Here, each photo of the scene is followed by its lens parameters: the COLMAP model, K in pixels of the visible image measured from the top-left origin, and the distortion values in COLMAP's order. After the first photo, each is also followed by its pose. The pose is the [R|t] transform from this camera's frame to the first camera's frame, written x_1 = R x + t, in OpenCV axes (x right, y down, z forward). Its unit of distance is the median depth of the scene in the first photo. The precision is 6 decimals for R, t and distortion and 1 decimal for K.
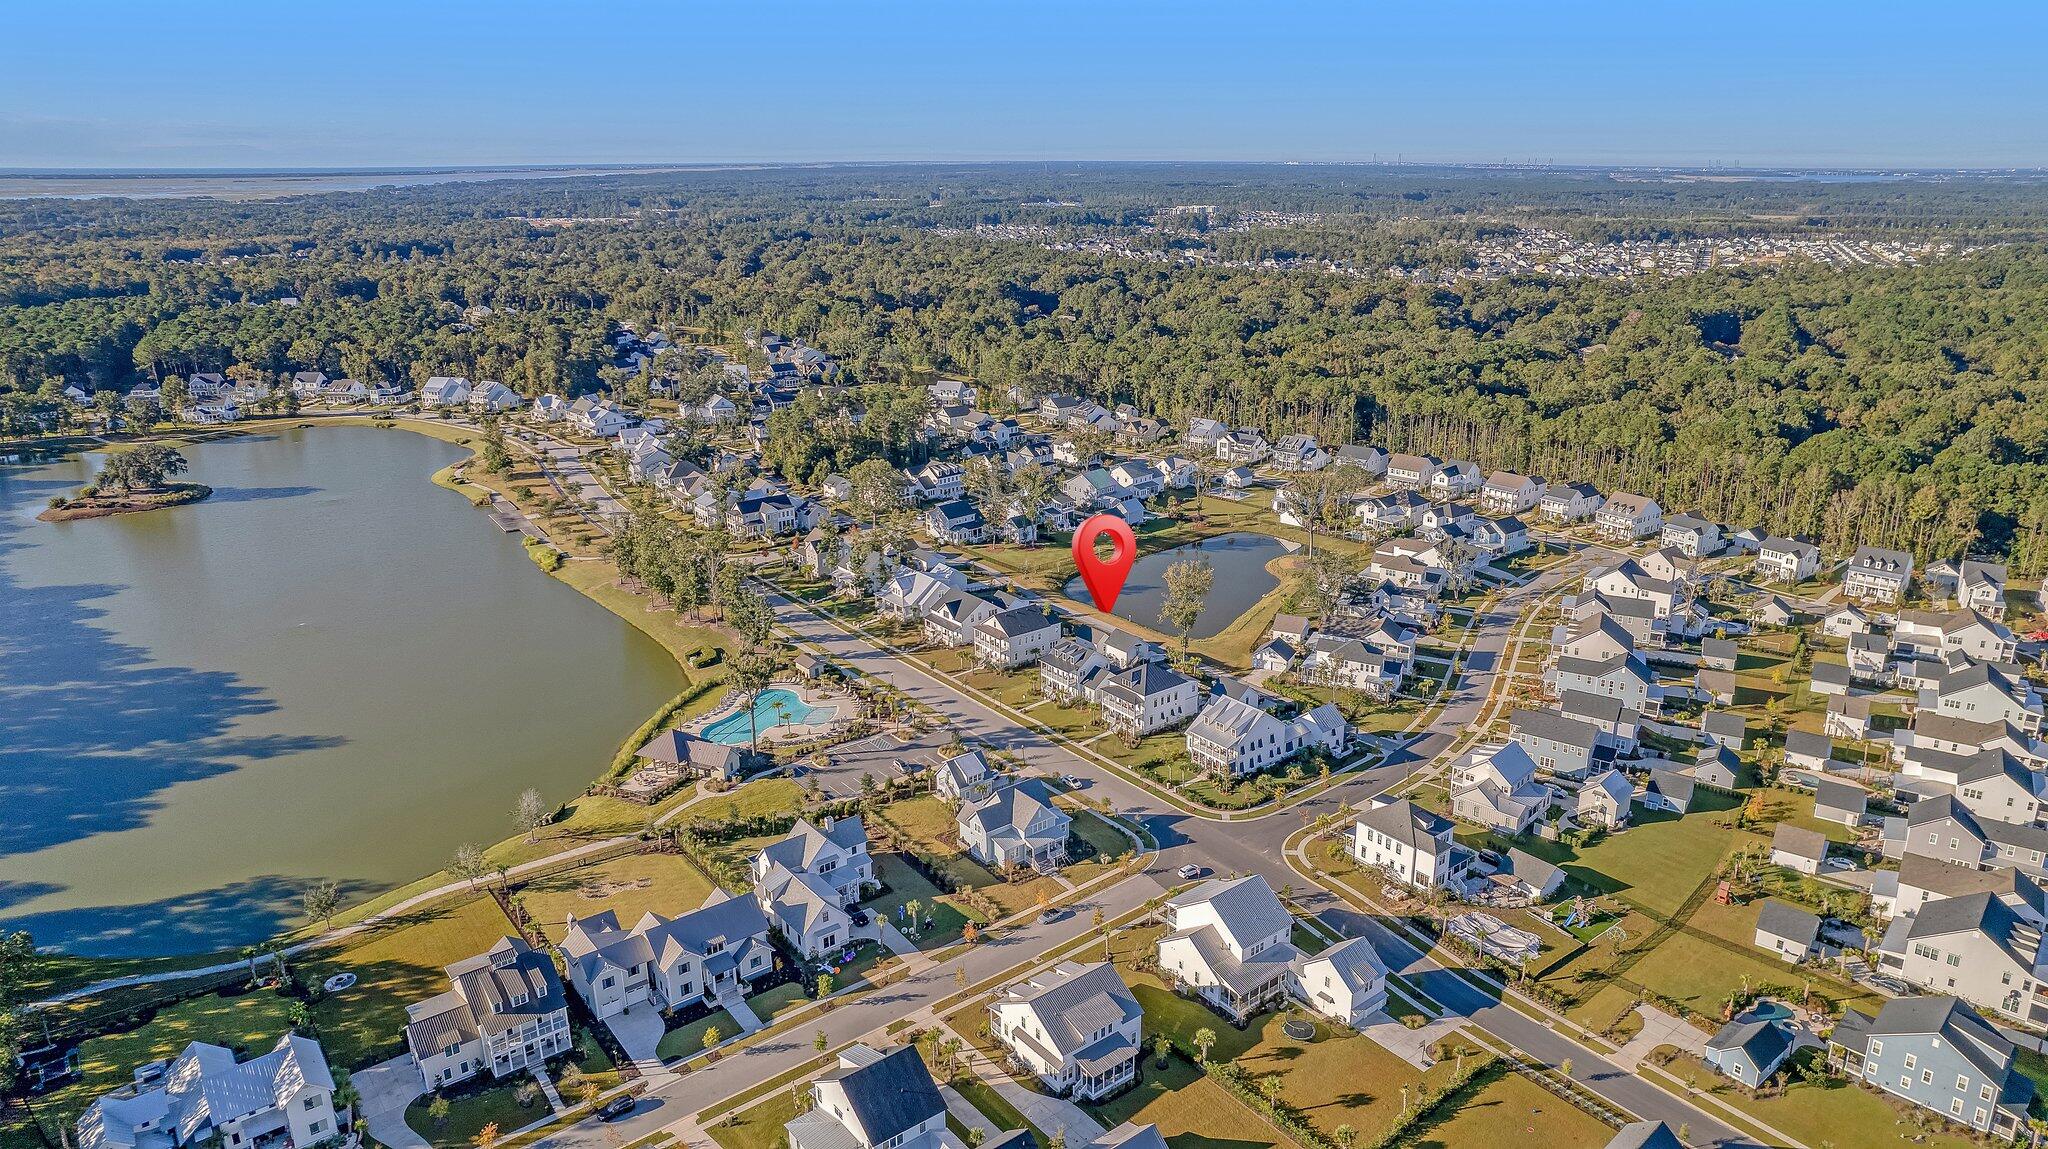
lens RADIAL K [[1319.8, 0, 1042.4], [0, 1319.8, 562.7], [0, 0, 1]] dist [-0.040773, 0.018889]
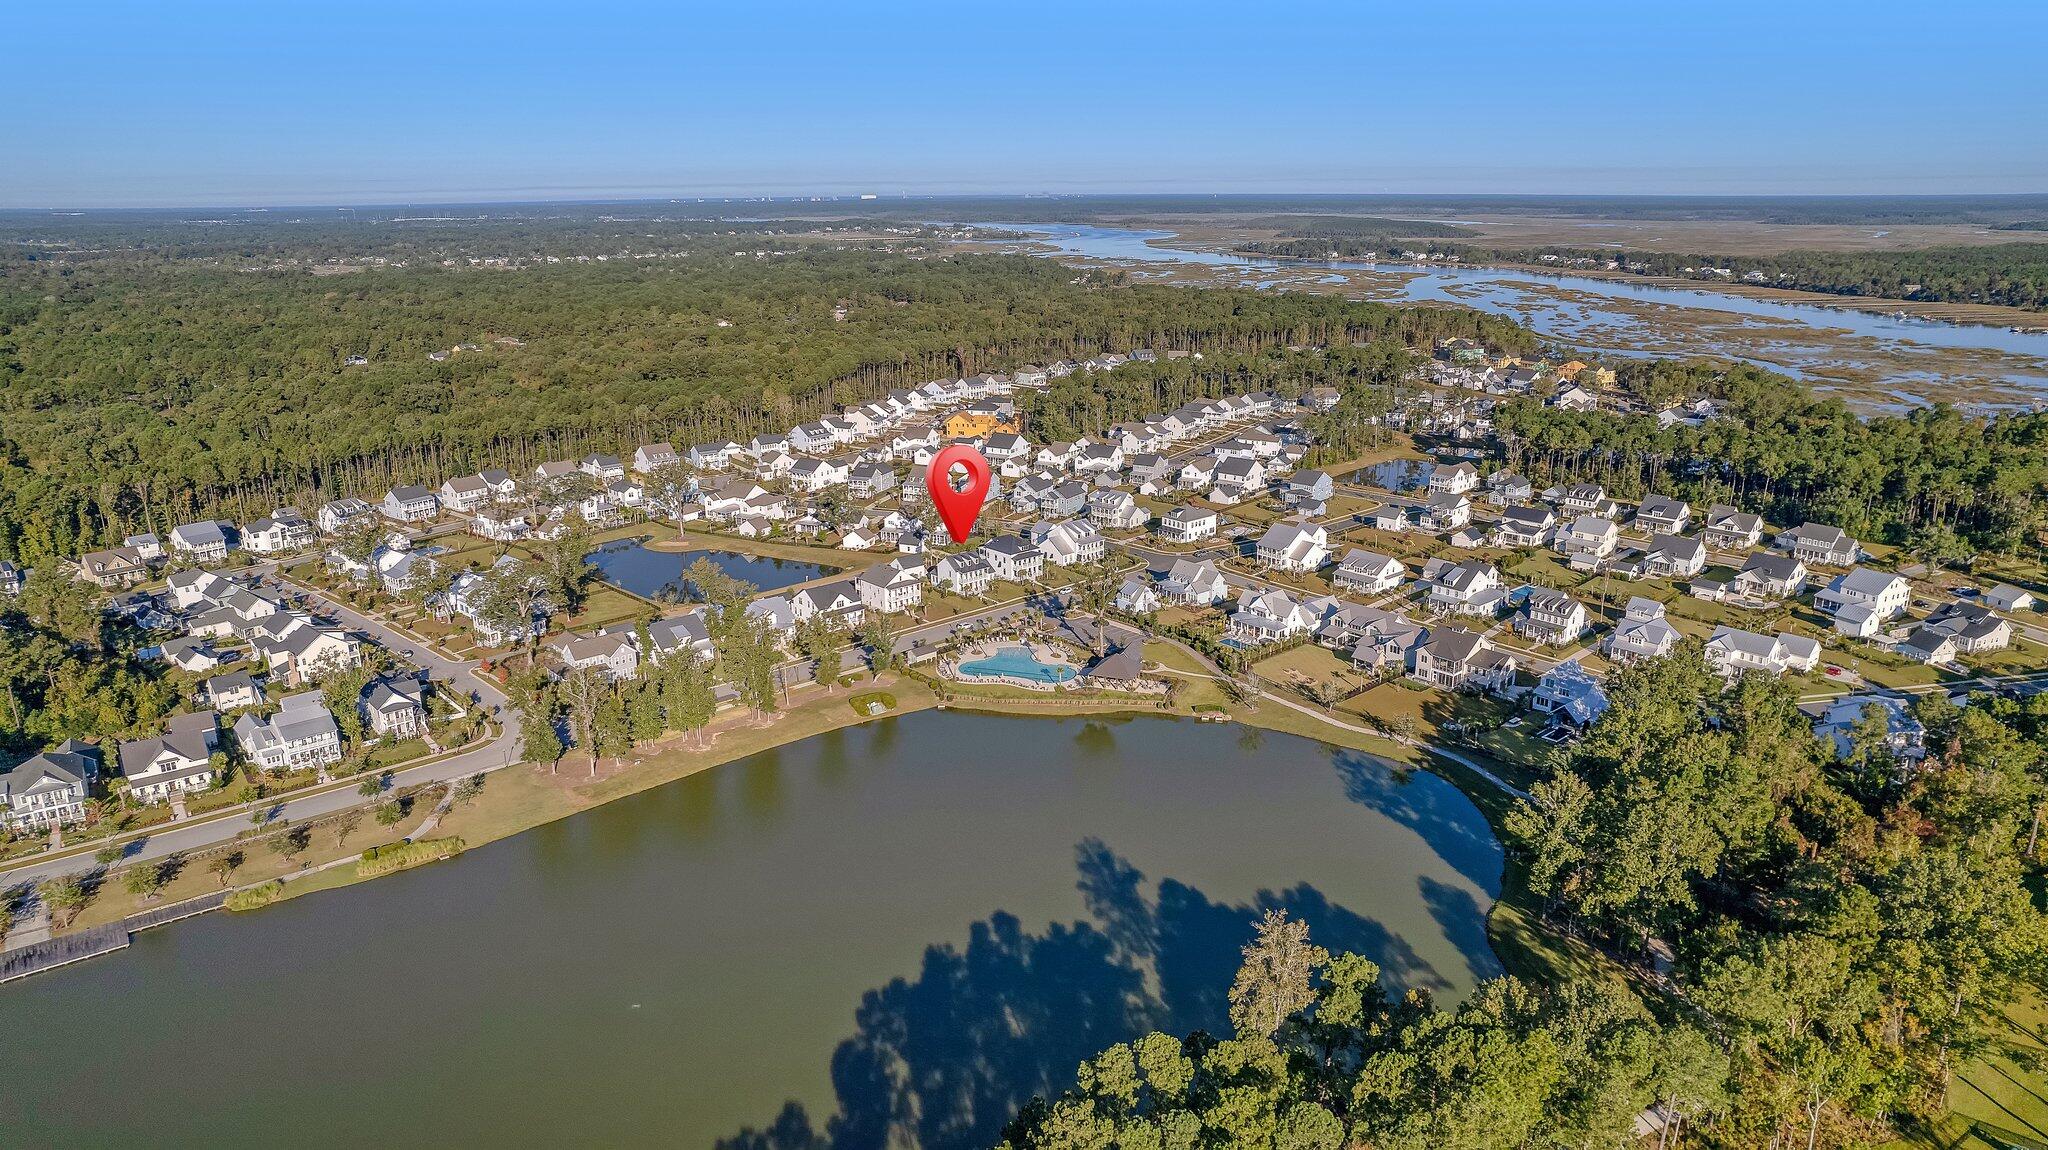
lens RADIAL K [[1409.8, 0, 1020.0], [0, 1409.8, 576.1], [0, 0, 1]] dist [-0.047904, 0.003644]
pose [[-0.084227, -0.266102, 0.960258, -1.247117], [0.301391, 0.911740, 0.279093, -0.270056], [-0.949773, 0.312920, 0.003408, 0.883918]]
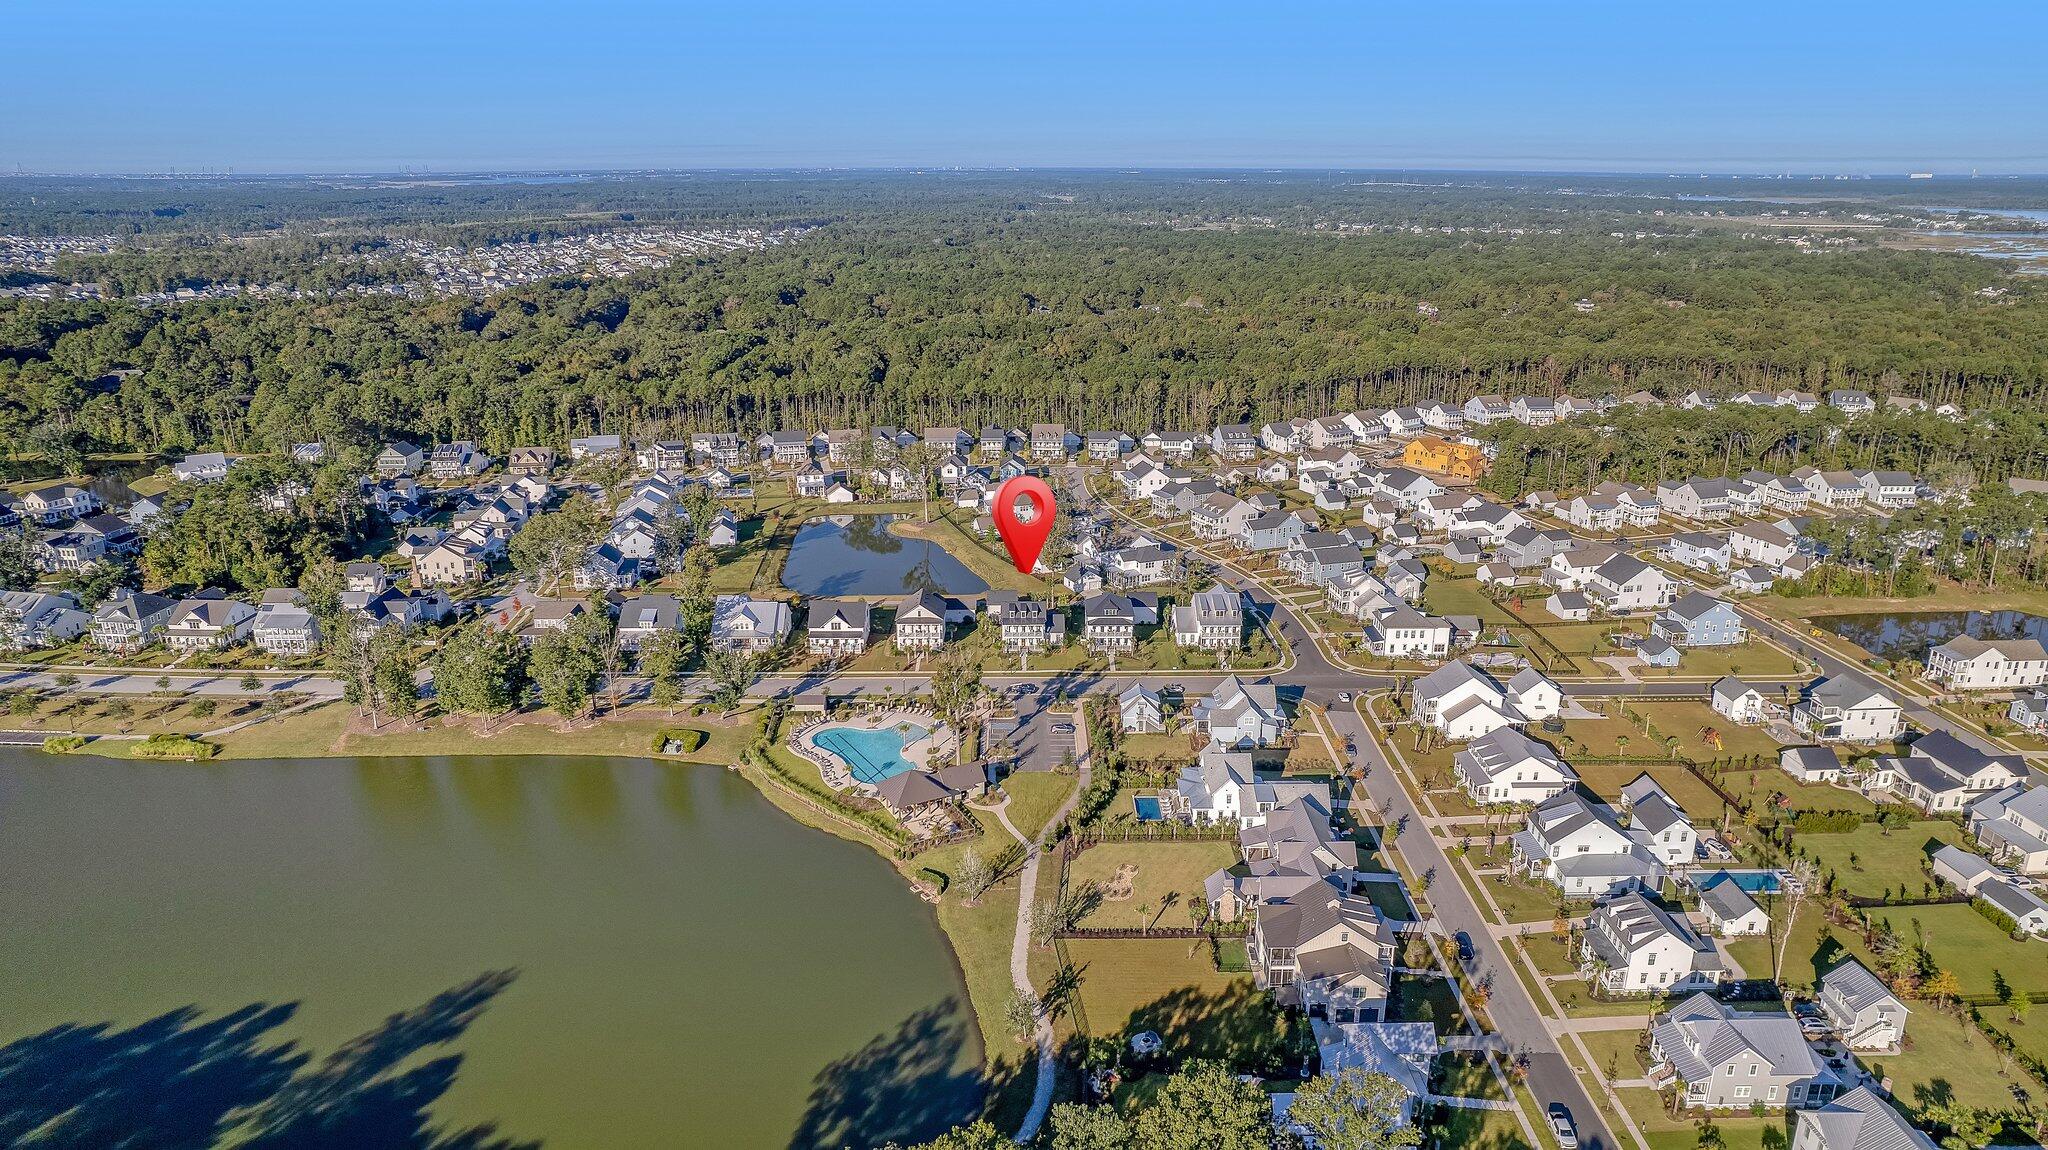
lens RADIAL K [[1319.8, 0, 1019.9], [0, 1319.8, 582.2], [0, 0, 1]] dist [-0.040773, 0.018889]
pose [[0.615354, -0.242760, 0.749938, -0.766989], [0.235576, 0.964551, 0.118933, -0.082752], [-0.752226, 0.103482, 0.650729, 0.259827]]
